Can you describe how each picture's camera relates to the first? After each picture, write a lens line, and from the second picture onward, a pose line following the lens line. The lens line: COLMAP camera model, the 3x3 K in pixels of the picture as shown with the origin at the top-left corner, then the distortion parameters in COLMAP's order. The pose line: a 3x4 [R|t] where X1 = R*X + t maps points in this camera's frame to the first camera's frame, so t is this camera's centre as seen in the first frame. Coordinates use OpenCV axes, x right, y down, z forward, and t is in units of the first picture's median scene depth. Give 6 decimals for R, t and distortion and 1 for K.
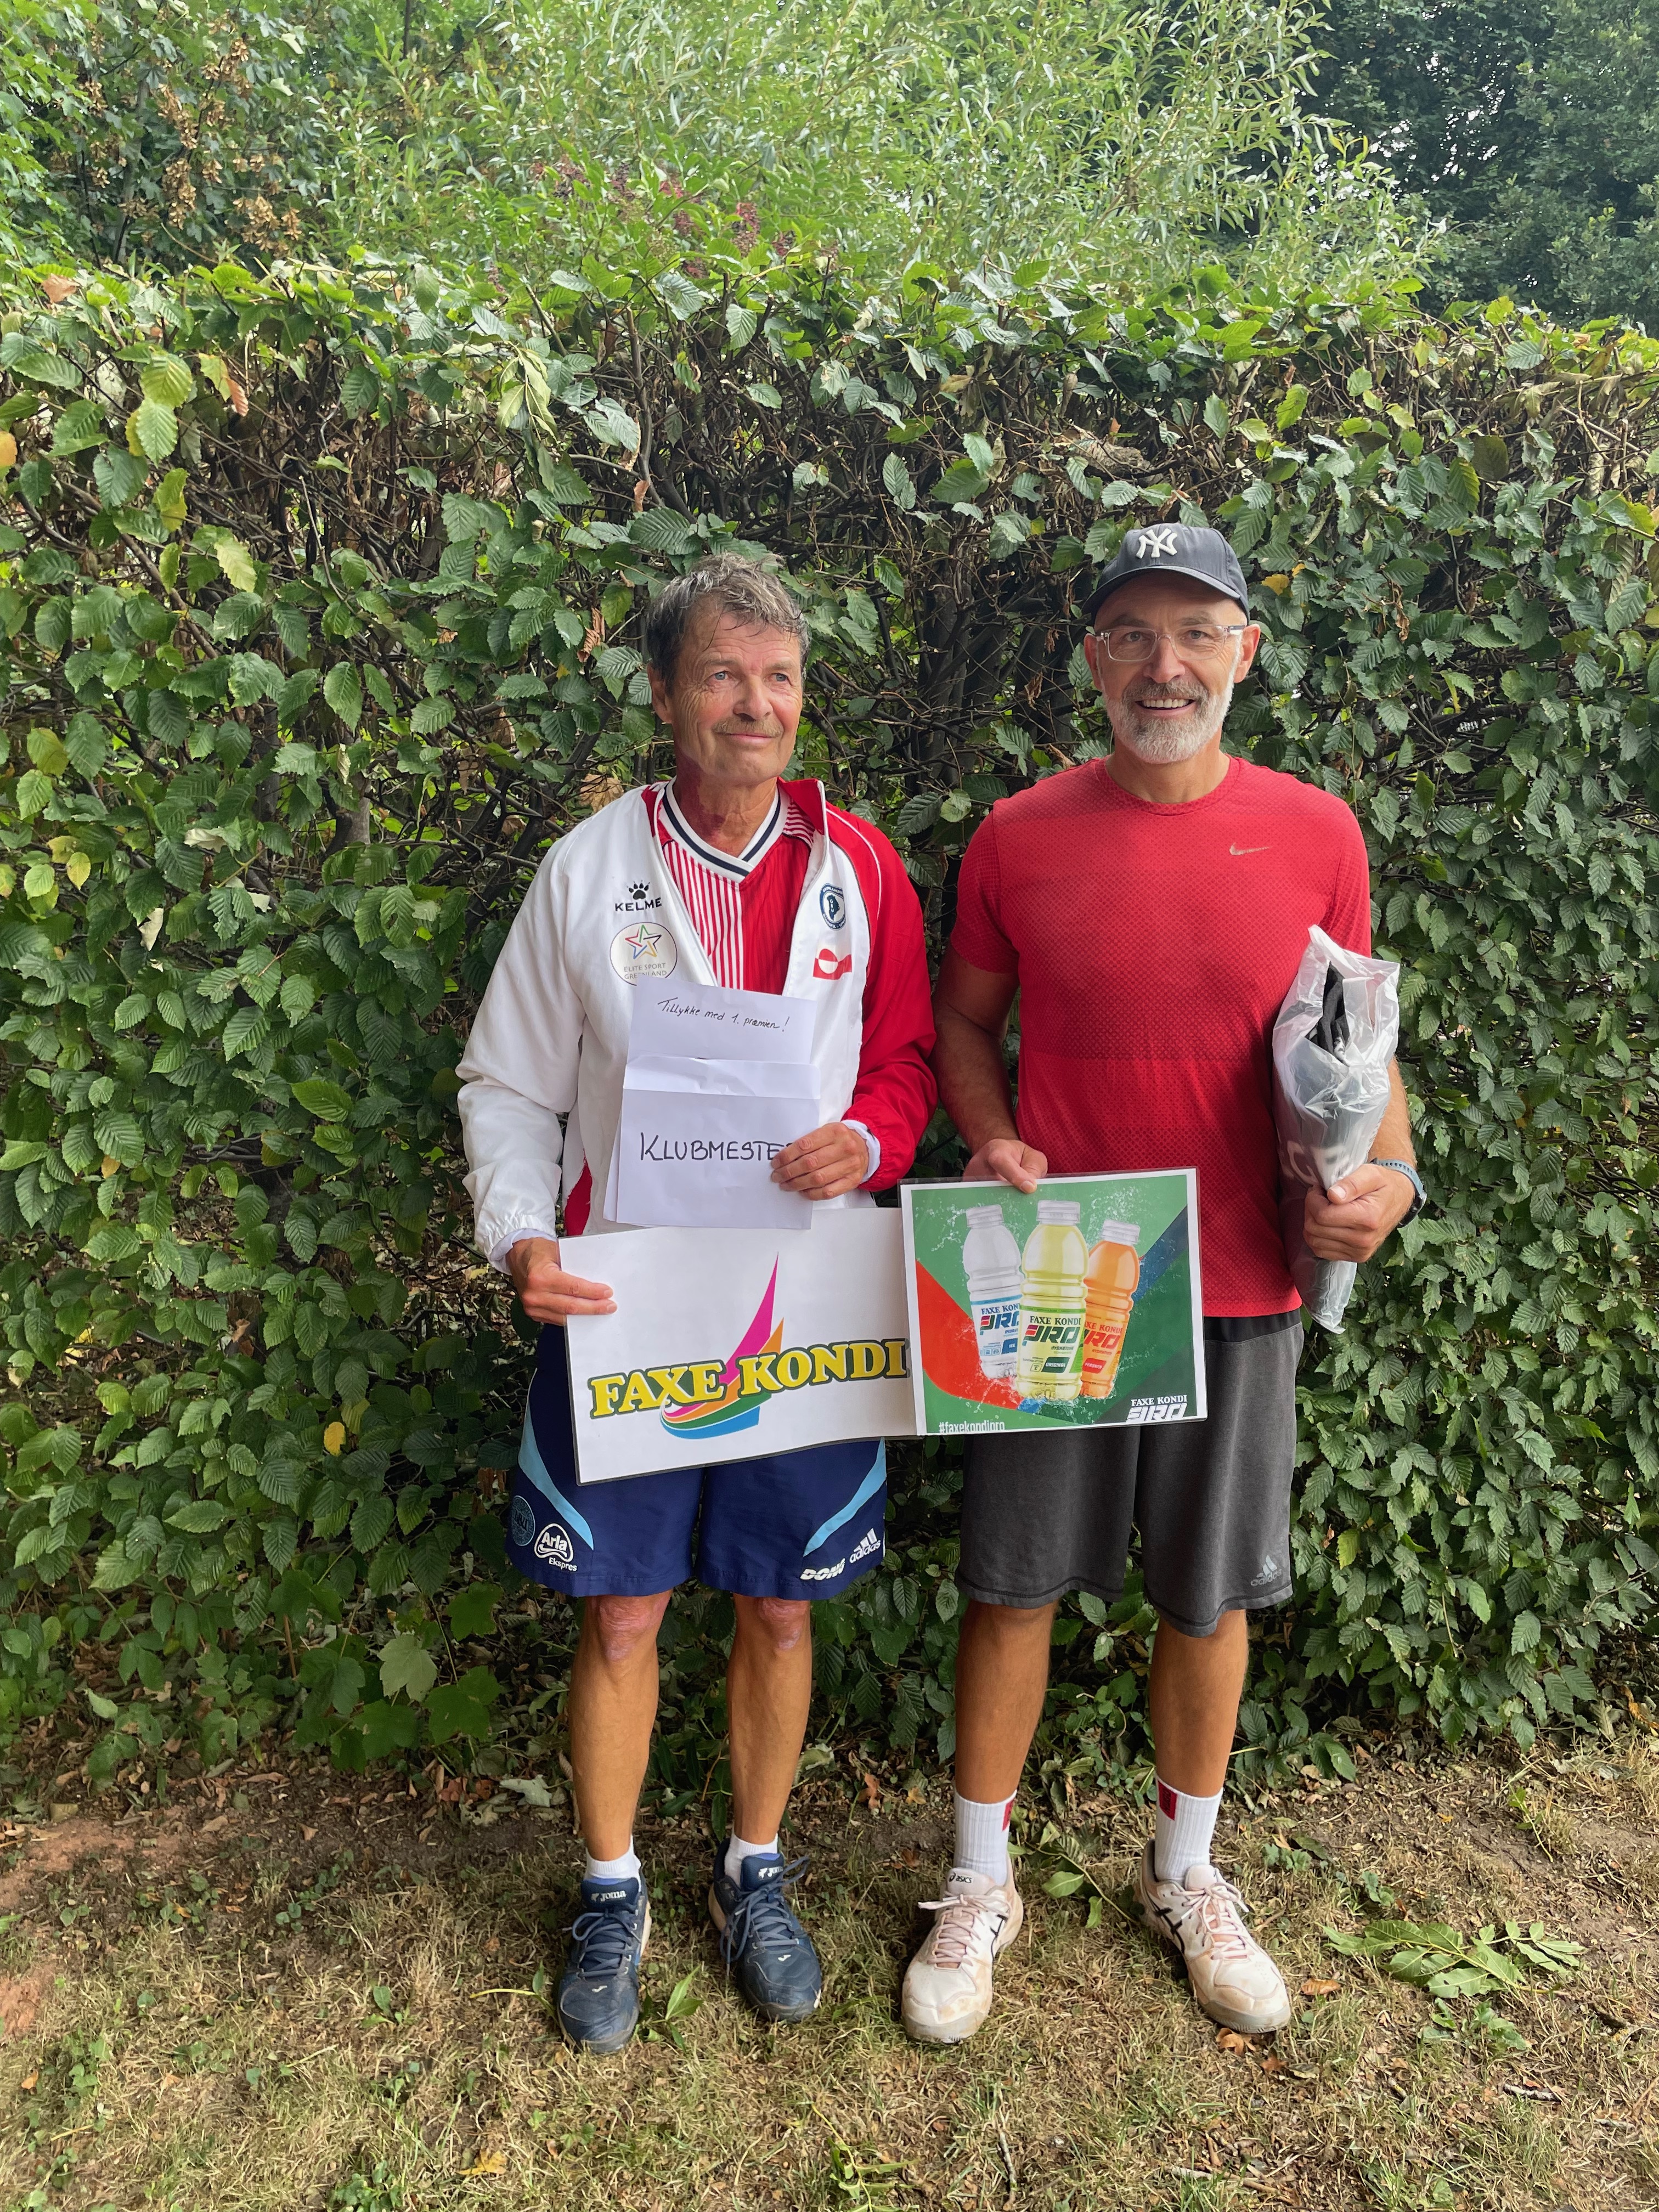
lens RADIAL K [[1633.7, 0, 820.9], [0, 1633.7, 1094.9], [0, 0, 1]] dist [0.069176, -0.090810]
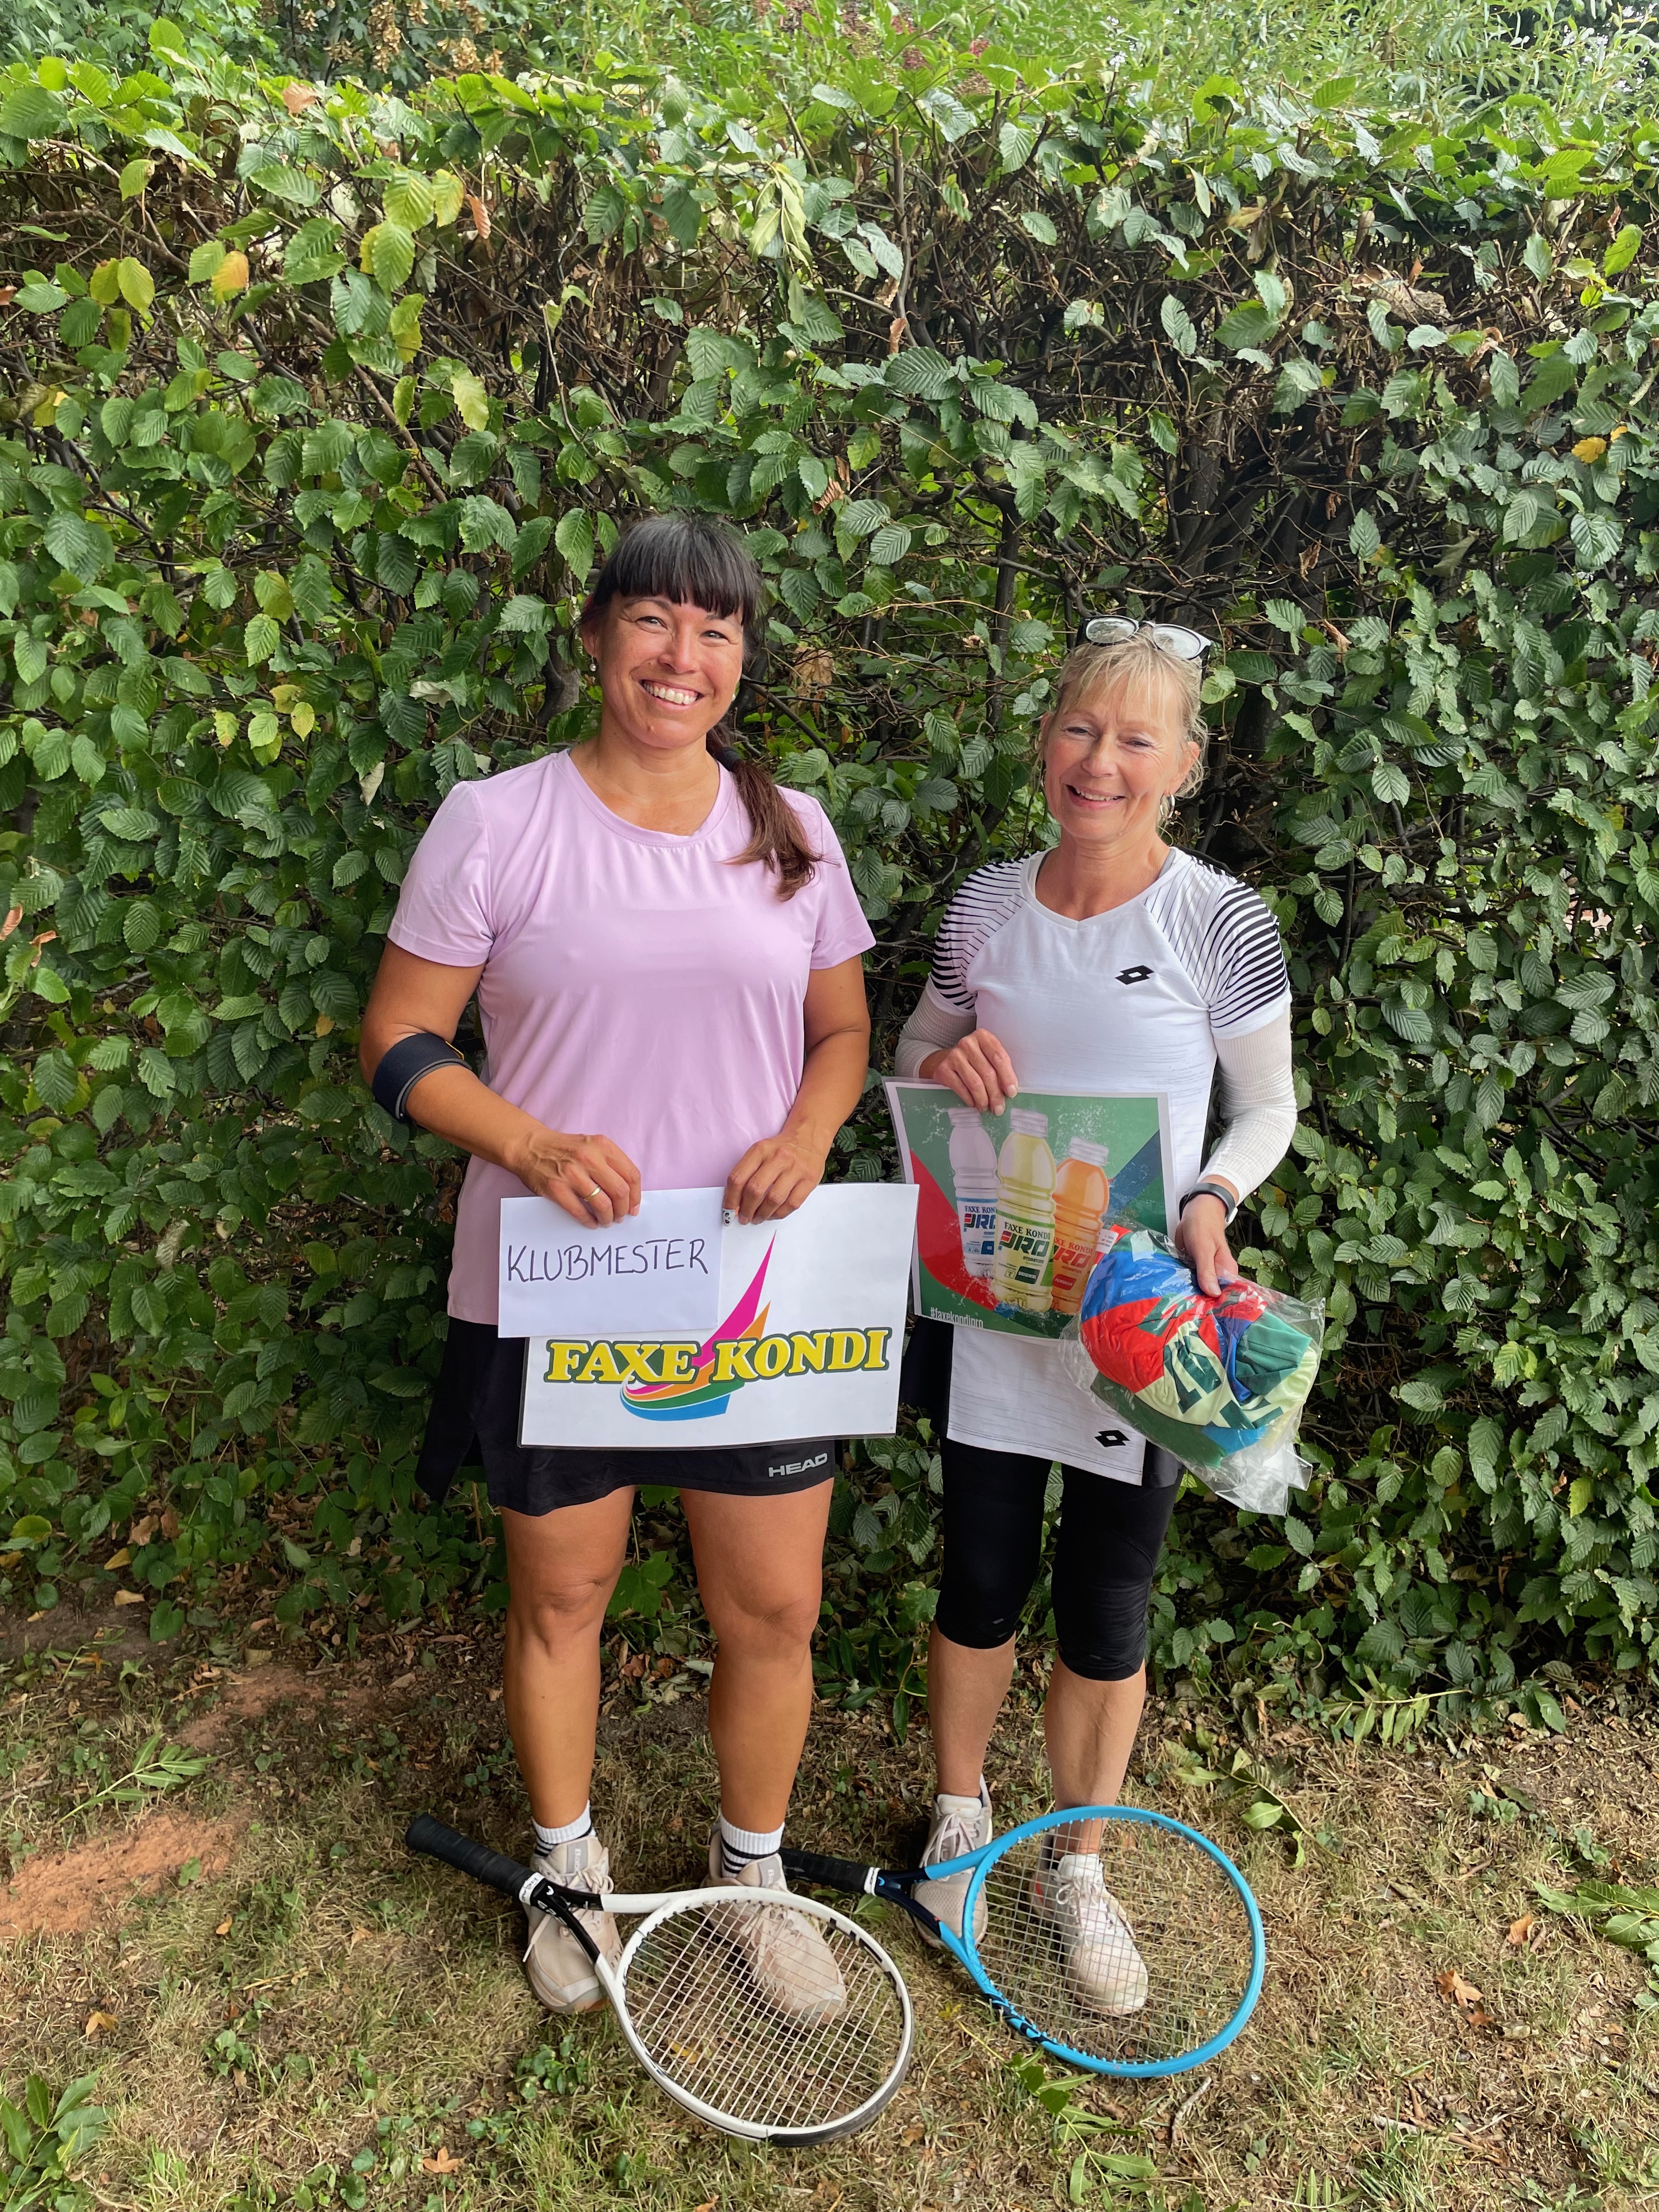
lens RADIAL K [[1633.7, 0, 851.6], [0, 1633.7, 1094.2], [0, 0, 1]] dist [0.069176, -0.090810]
pose [[0.995949, 0.052989, -0.072646, -0.042884], [-0.048262, 0.996695, 0.065346, 0.004045], [0.075869, -0.061576, 0.995215, 0.042149]]
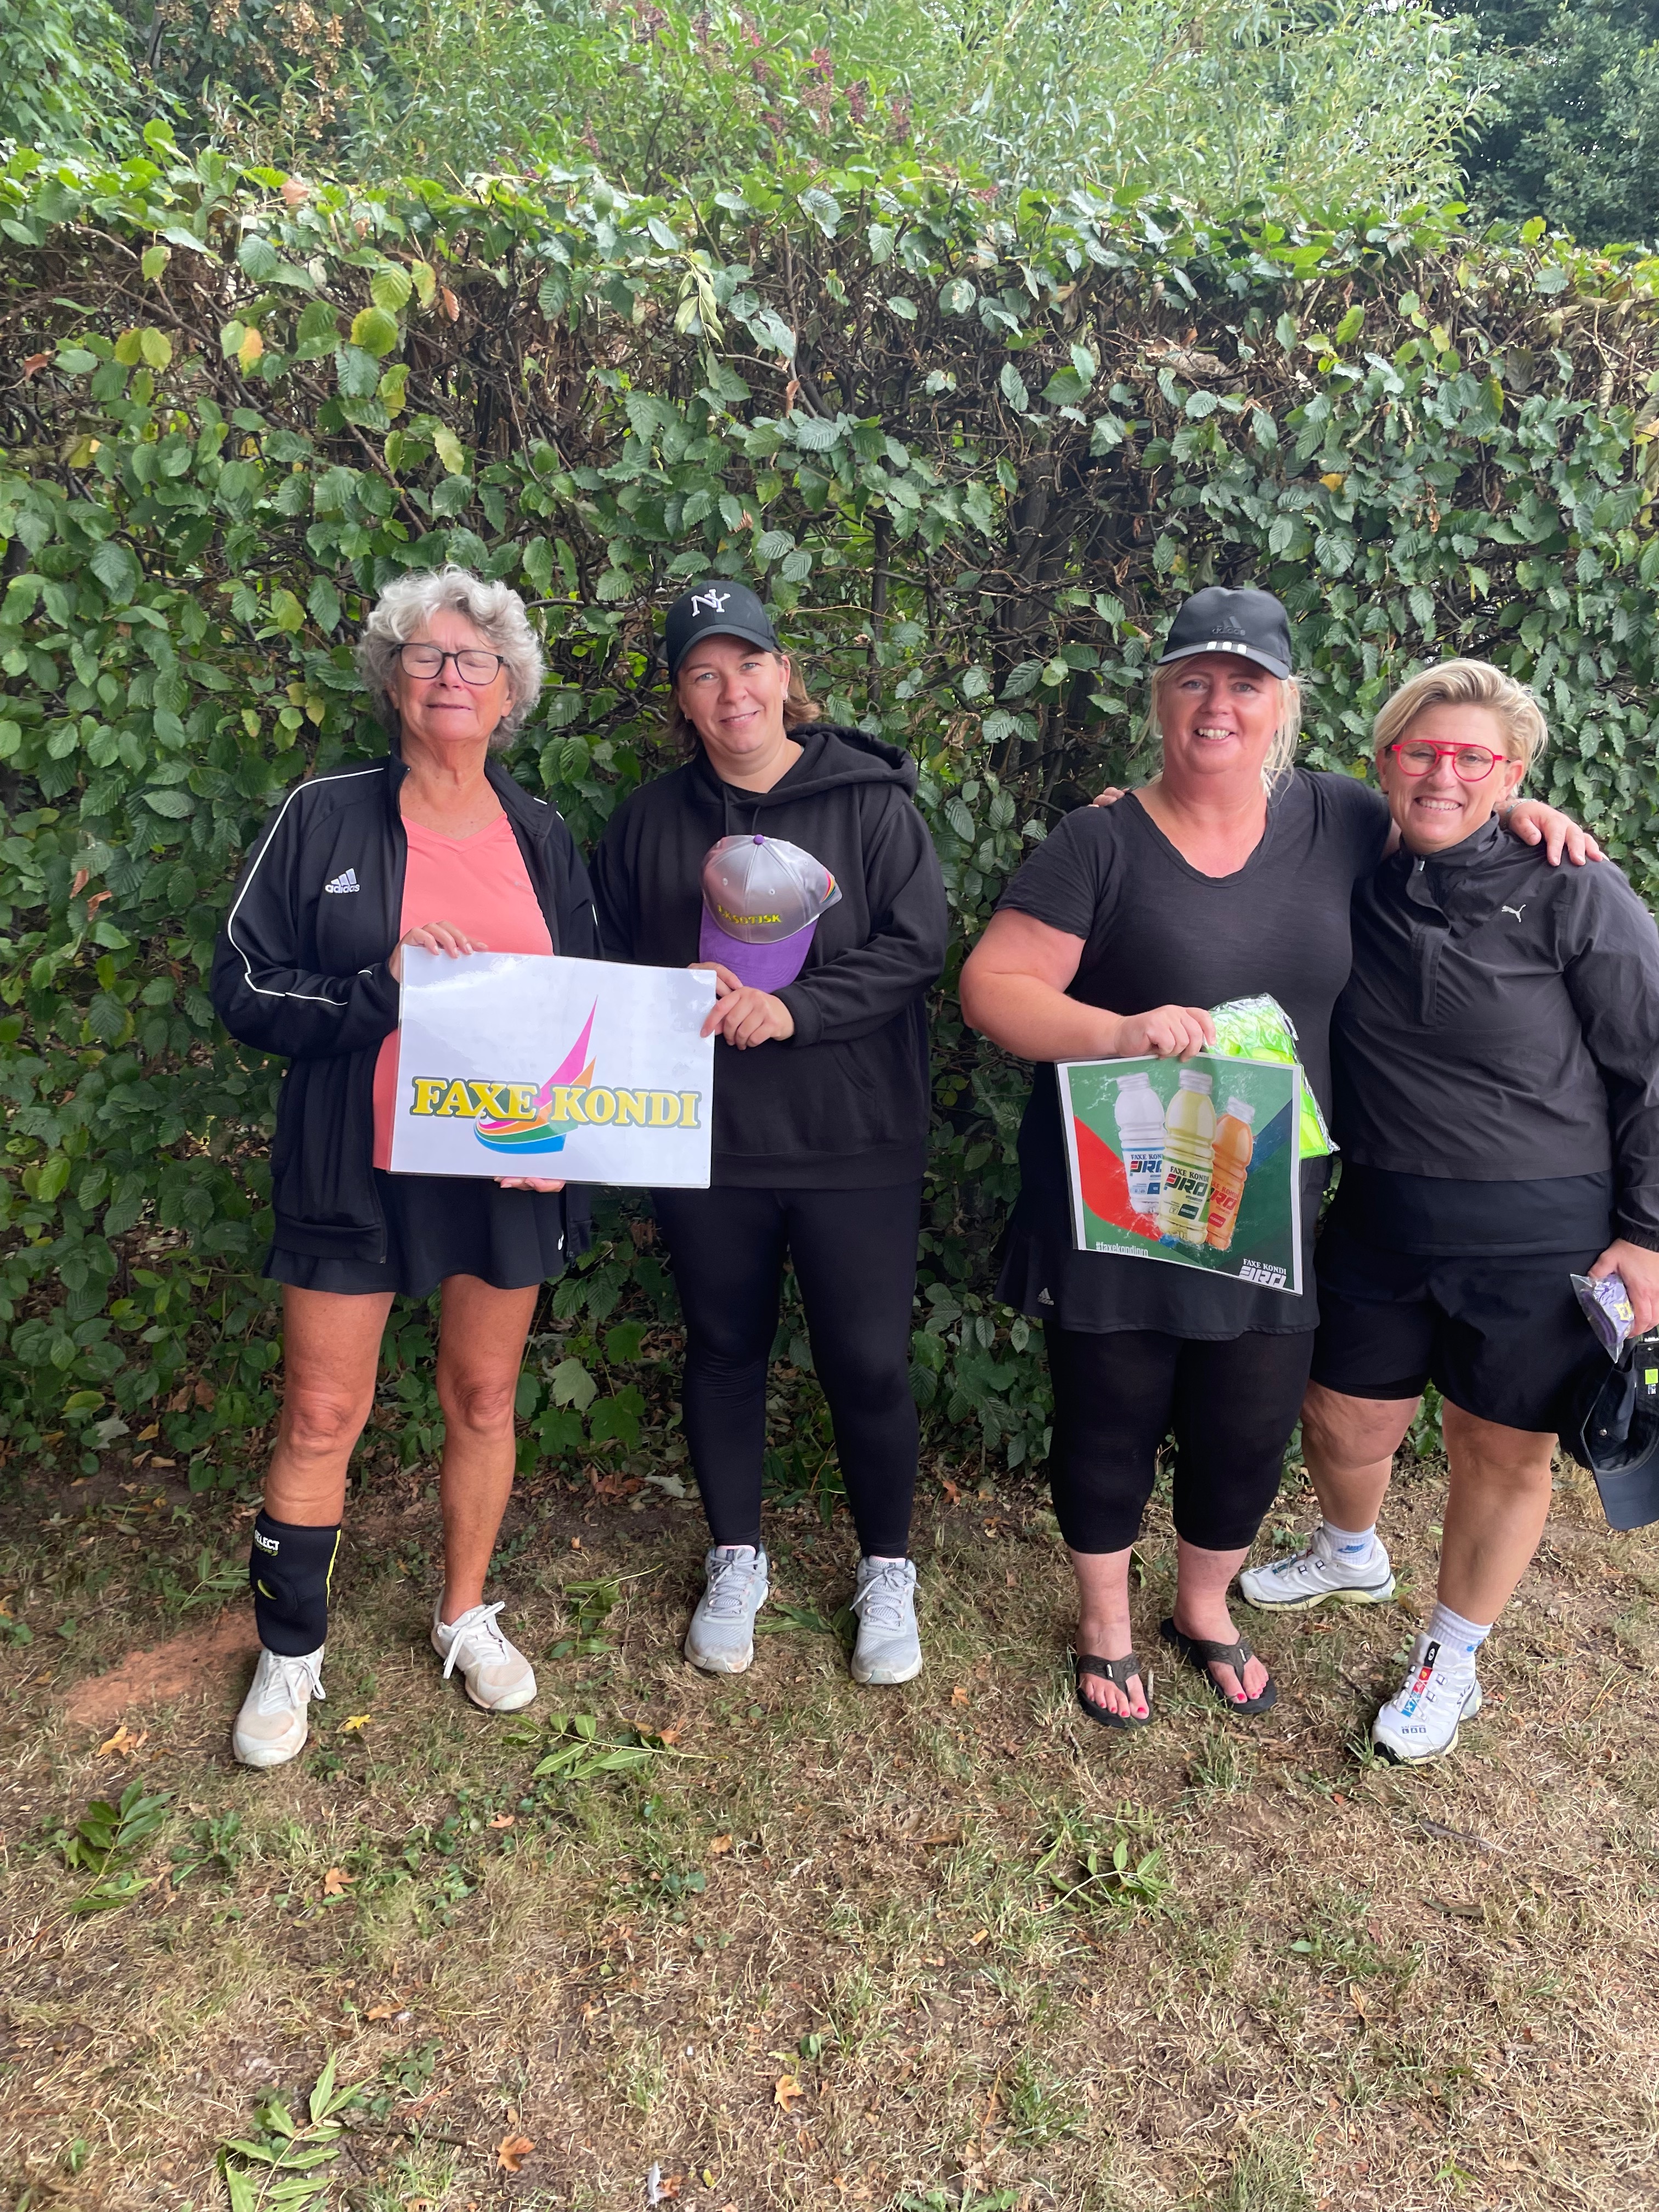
lens RADIAL K [[1633.7, 0, 856.4], [0, 1633.7, 1088.3], [0, 0, 1]] dist [0.069176, -0.090810]
pose [[0.999723, 0.015452, 0.017733, -0.073969], [-0.017056, 0.995410, 0.094174, 0.013976], [-0.016196, -0.094450, 0.995398, -0.200723]]
